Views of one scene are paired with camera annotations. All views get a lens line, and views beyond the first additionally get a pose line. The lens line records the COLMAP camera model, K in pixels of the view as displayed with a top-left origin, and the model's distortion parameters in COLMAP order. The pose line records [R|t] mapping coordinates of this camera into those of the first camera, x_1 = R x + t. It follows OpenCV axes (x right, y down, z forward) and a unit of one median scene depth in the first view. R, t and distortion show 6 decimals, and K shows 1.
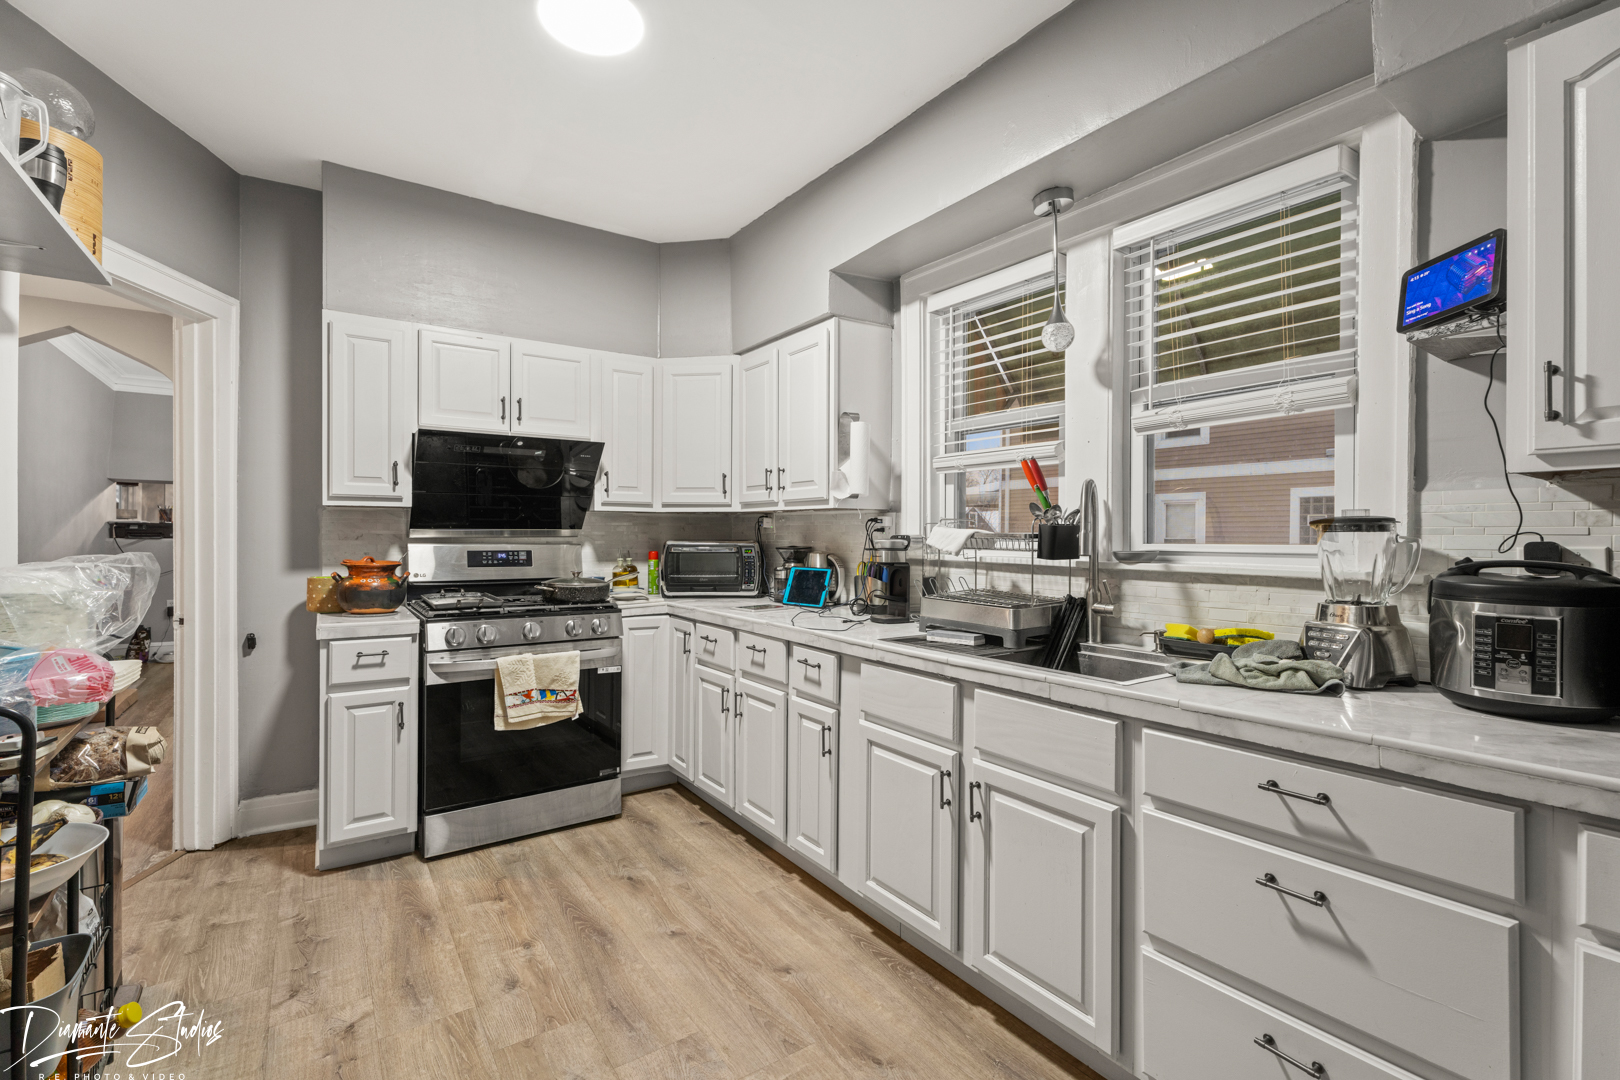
lens RADIAL K [[738.1, 0, 814.1], [0, 738.1, 538.7], [0, 0, 1]] dist [0.003067, 0.000308]
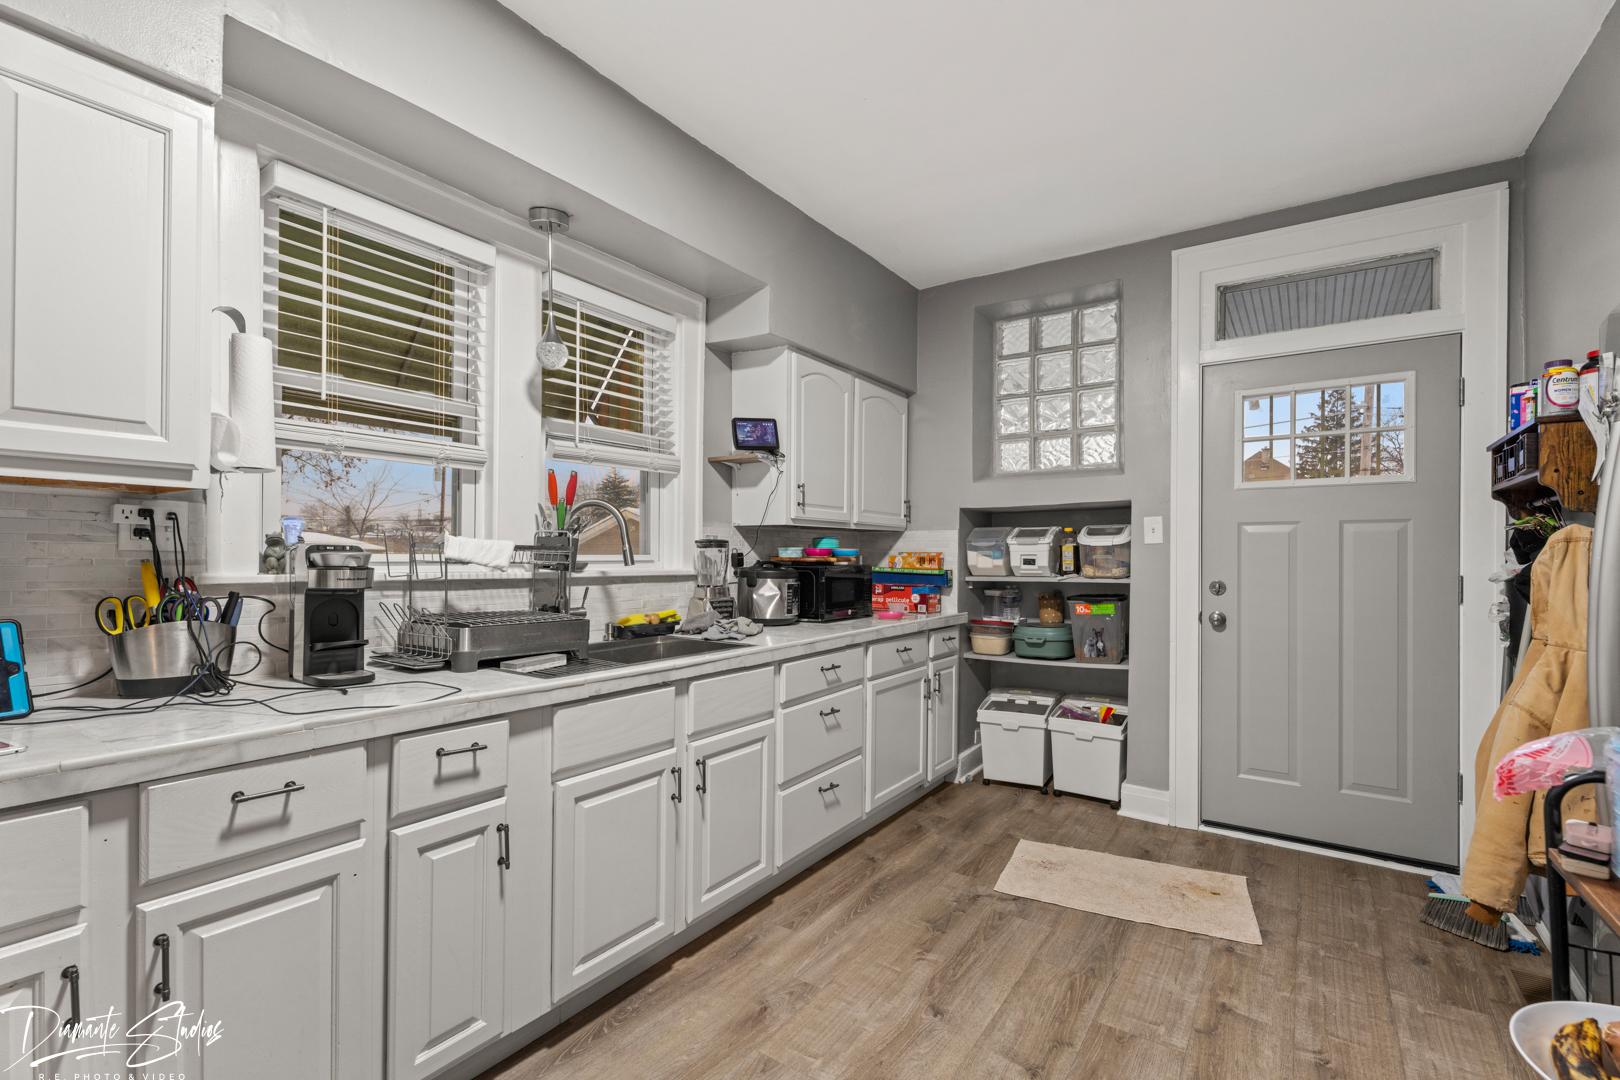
lens RADIAL K [[738.1, 0, 813.7], [0, 738.1, 547.4], [0, 0, 1]] dist [0.003067, 0.000308]
pose [[-0.374067, -0.003177, 0.927396, -0.807036], [-0.010003, 0.999950, -0.000609, -0.008670], [-0.927348, -0.009505, -0.374080, 1.094673]]
